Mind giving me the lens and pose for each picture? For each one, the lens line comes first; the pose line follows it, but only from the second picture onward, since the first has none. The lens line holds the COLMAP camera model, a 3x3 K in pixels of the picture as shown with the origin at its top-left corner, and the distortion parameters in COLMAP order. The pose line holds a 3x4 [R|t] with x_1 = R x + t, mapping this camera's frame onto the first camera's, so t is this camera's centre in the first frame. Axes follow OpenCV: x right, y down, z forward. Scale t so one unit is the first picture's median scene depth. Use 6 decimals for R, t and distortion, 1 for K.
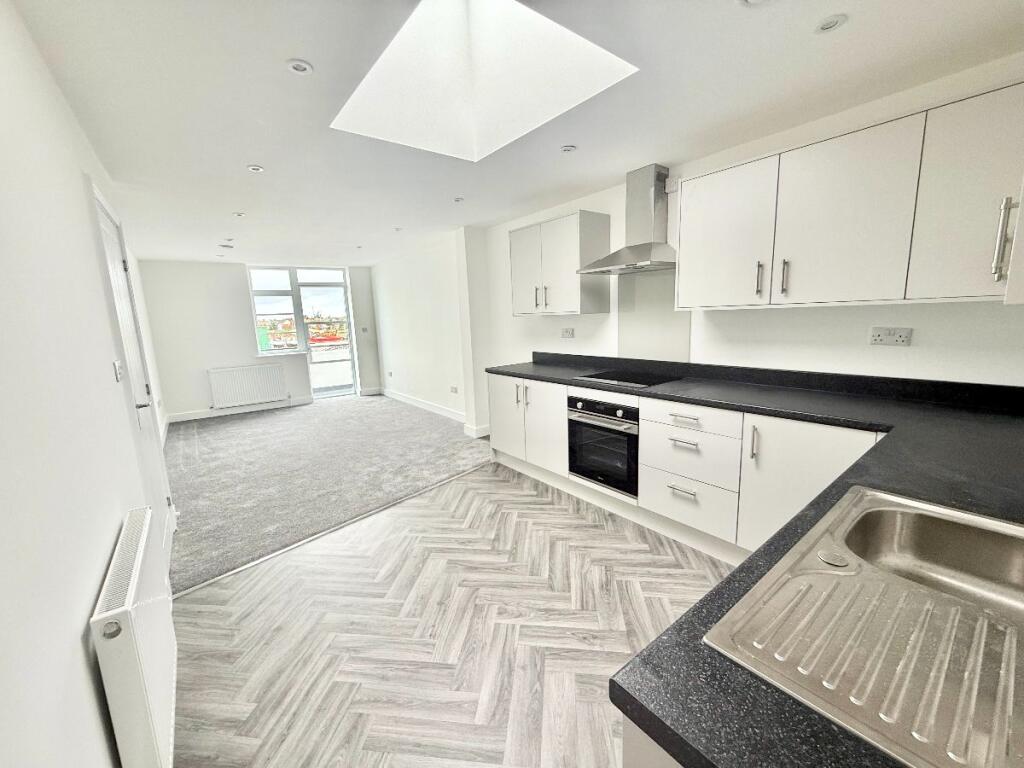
lens RADIAL K [[410.3, 0, 509.1], [0, 410.3, 383.5], [0, 0, 1]] dist [-0.000344, 0.000319]
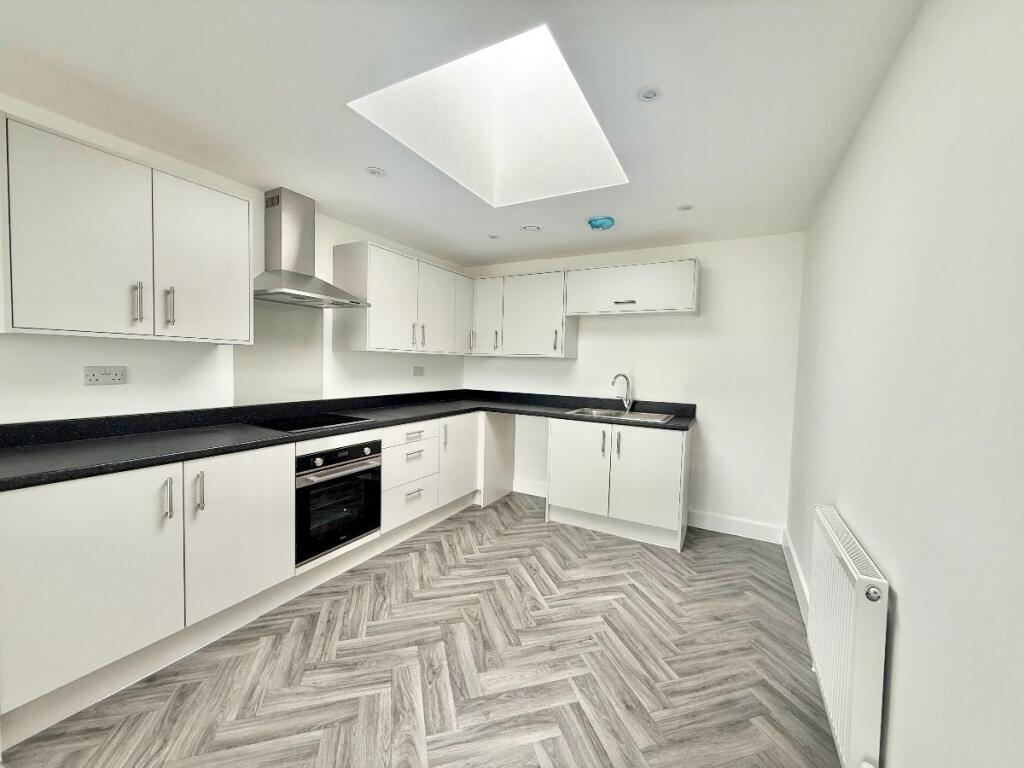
lens RADIAL K [[410.3, 0, 509.5], [0, 410.3, 379.8], [0, 0, 1]] dist [-0.000344, 0.000319]
pose [[-0.400504, -0.011148, 0.916227, -0.655204], [0.144518, 0.986642, 0.075177, -0.102299], [-0.904827, 0.162520, -0.393543, 0.908826]]
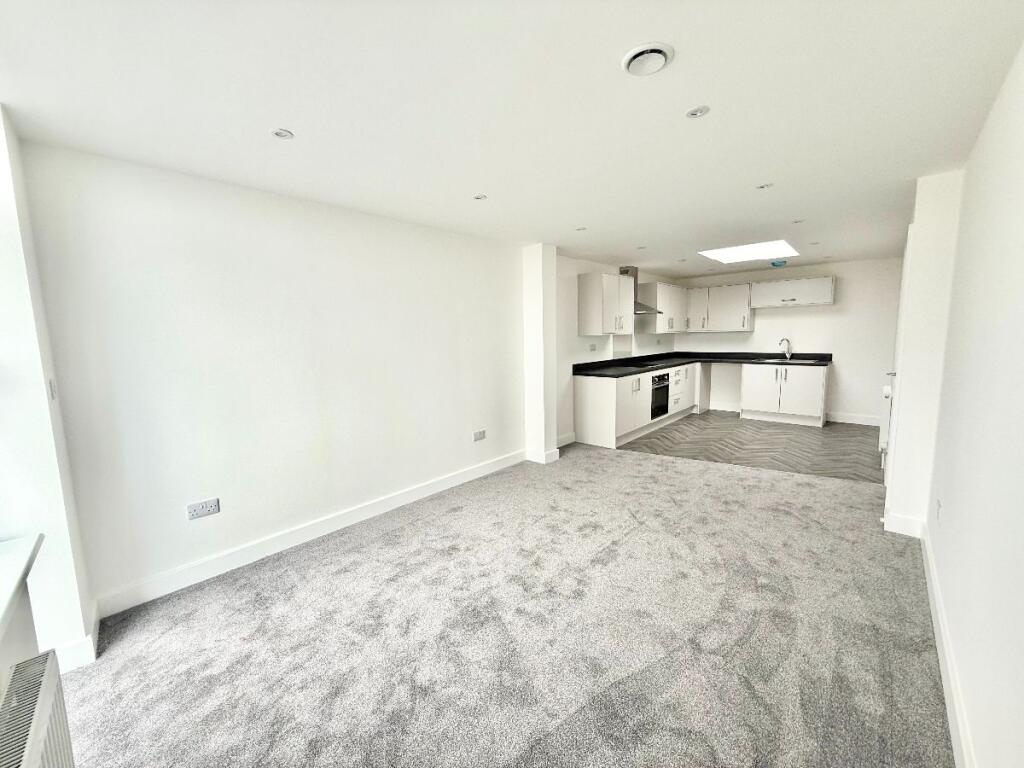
lens RADIAL K [[410.3, 0, 508.1], [0, 410.3, 381.1], [0, 0, 1]] dist [-0.000344, 0.000319]
pose [[-0.168101, -0.072387, 0.983109, -1.559660], [0.195371, 0.975071, 0.105201, -0.272260], [-0.966215, 0.209755, -0.149768, 1.889972]]
